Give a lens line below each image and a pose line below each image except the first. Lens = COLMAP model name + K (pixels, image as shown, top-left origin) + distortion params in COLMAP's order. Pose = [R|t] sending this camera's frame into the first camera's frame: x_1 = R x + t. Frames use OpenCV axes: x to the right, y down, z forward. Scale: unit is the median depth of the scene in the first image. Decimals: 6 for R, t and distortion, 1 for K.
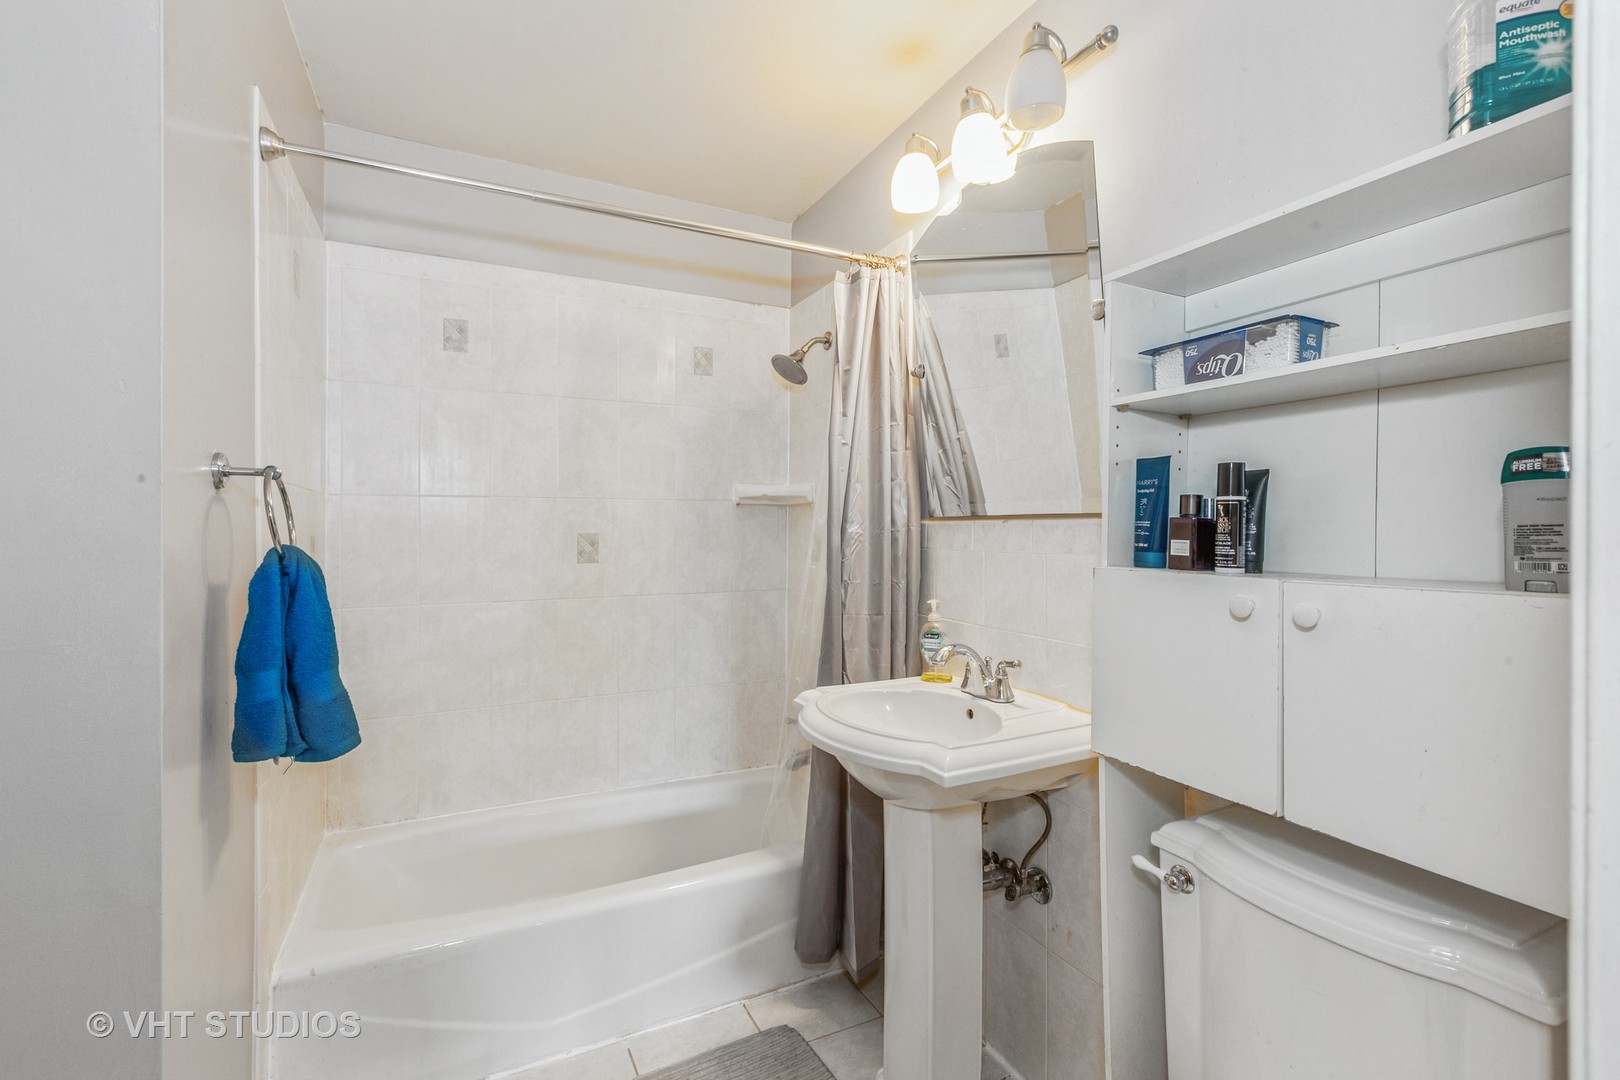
lens RADIAL K [[738.3, 0, 810.7], [0, 738.3, 531.8], [0, 0, 1]] dist [0.002111, -0.000037]
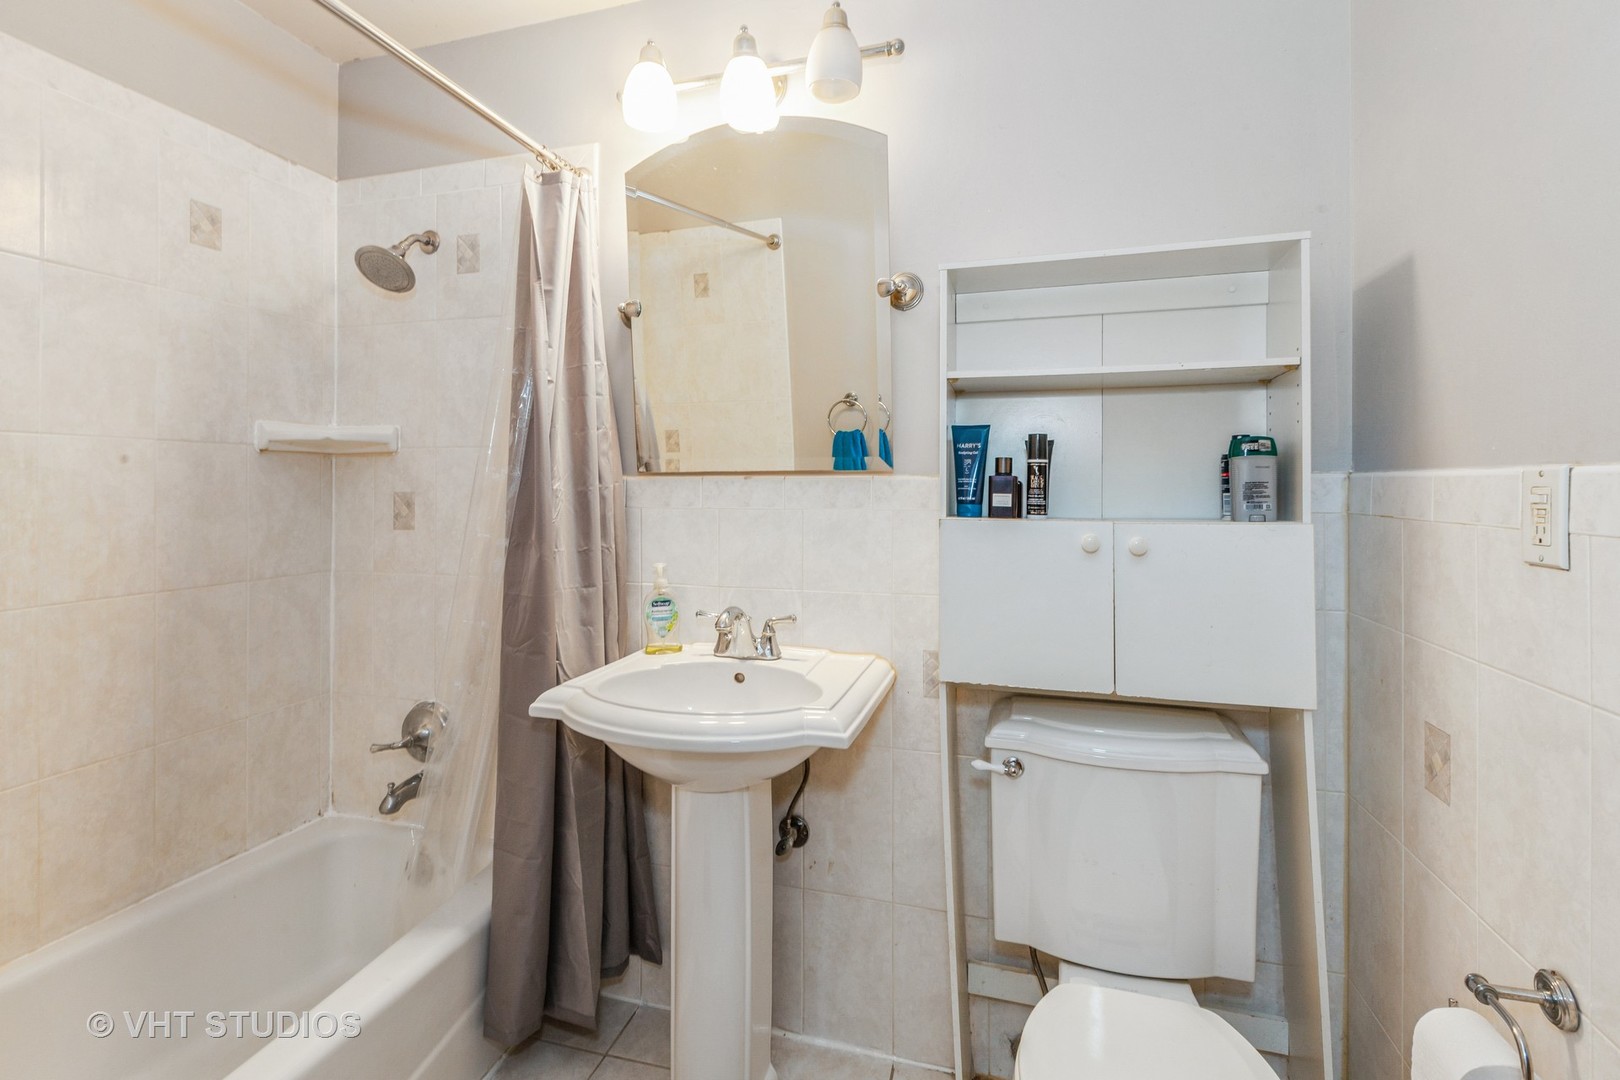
lens RADIAL K [[738.3, 0, 810.2], [0, 738.3, 495.7], [0, 0, 1]] dist [0.002111, -0.000037]
pose [[0.668029, -0.008450, 0.744087, -0.449553], [0.004107, 0.999962, 0.007668, 0.002276], [-0.744124, -0.002066, 0.668038, 0.295721]]
